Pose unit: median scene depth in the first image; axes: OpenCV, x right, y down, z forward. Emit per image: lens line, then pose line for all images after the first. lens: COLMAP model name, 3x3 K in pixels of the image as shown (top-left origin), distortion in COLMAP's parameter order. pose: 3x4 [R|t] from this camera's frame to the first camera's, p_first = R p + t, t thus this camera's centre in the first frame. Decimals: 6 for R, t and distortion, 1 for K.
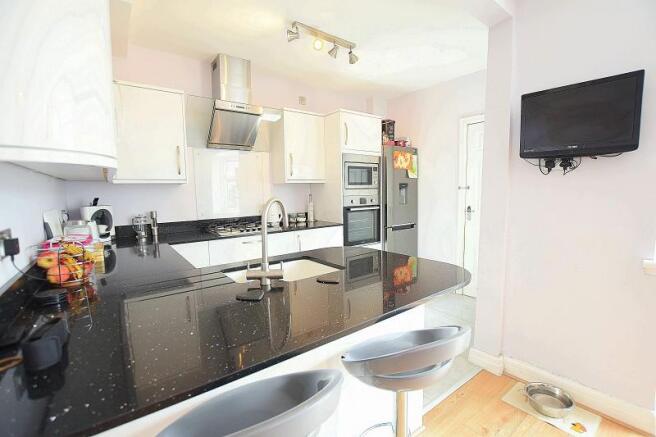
lens RADIAL K [[297.6, 0, 329.5], [0, 297.6, 218.3], [0, 0, 1]] dist [-0.034768, 0.010896]
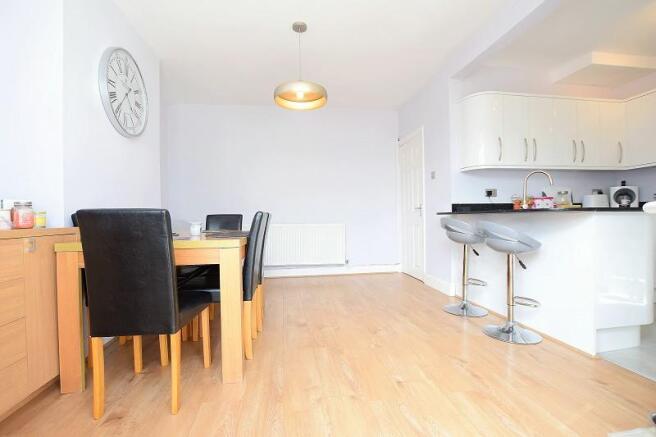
lens RADIAL K [[297.6, 0, 329.5], [0, 297.6, 218.3], [0, 0, 1]] dist [-0.034768, 0.010896]
pose [[-0.474090, 0.025869, -0.880096, 0.840492], [-0.057910, 0.996488, 0.060485, 0.081534], [0.878570, 0.079642, -0.470927, 0.275662]]
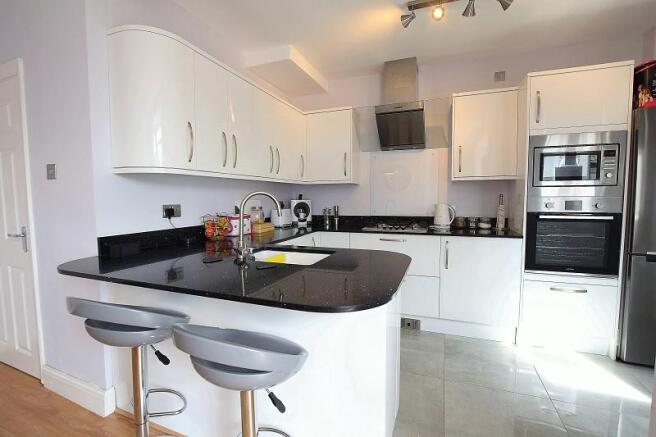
lens RADIAL K [[297.6, 0, 329.5], [0, 297.6, 218.3], [0, 0, 1]] dist [-0.034768, 0.010896]
pose [[0.530752, 0.072424, -0.844427, 0.382790], [-0.080953, 0.996119, 0.034552, -0.009521], [0.843652, 0.050020, 0.534555, 0.227149]]
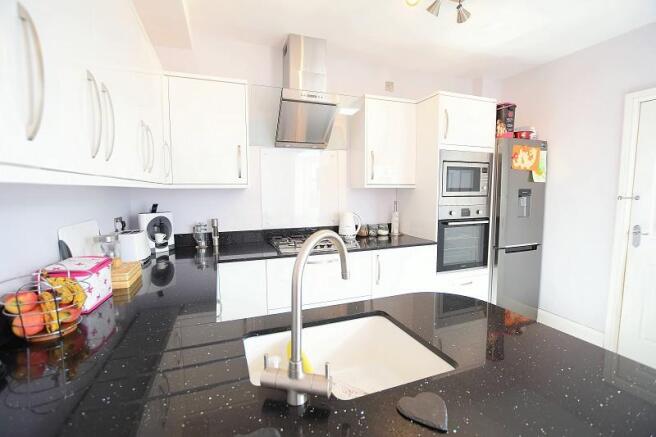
lens RADIAL K [[297.6, 0, 329.5], [0, 297.6, 218.3], [0, 0, 1]] dist [-0.034768, 0.010896]
pose [[0.959108, 0.039282, -0.280302, -0.009214], [-0.038538, 0.999224, 0.008165, -0.037133], [0.280405, 0.002971, 0.959877, 0.185630]]
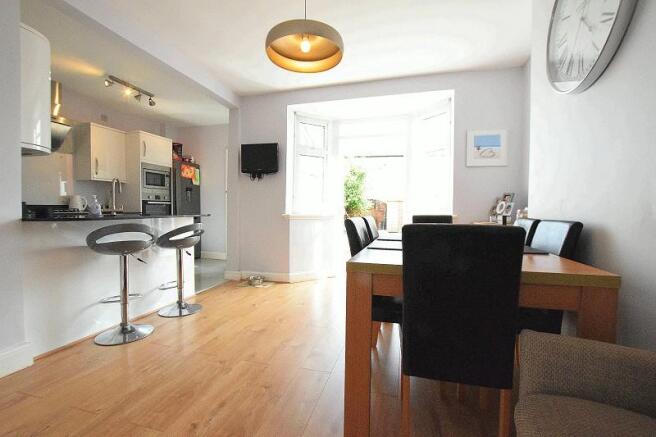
lens RADIAL K [[297.6, 0, 329.5], [0, 297.6, 218.3], [0, 0, 1]] dist [-0.034768, 0.010896]
pose [[0.790705, 0.003289, 0.612188, -0.099938], [0.037255, 0.997874, -0.053480, 0.149550], [-0.611062, 0.065094, 0.788901, -0.606673]]
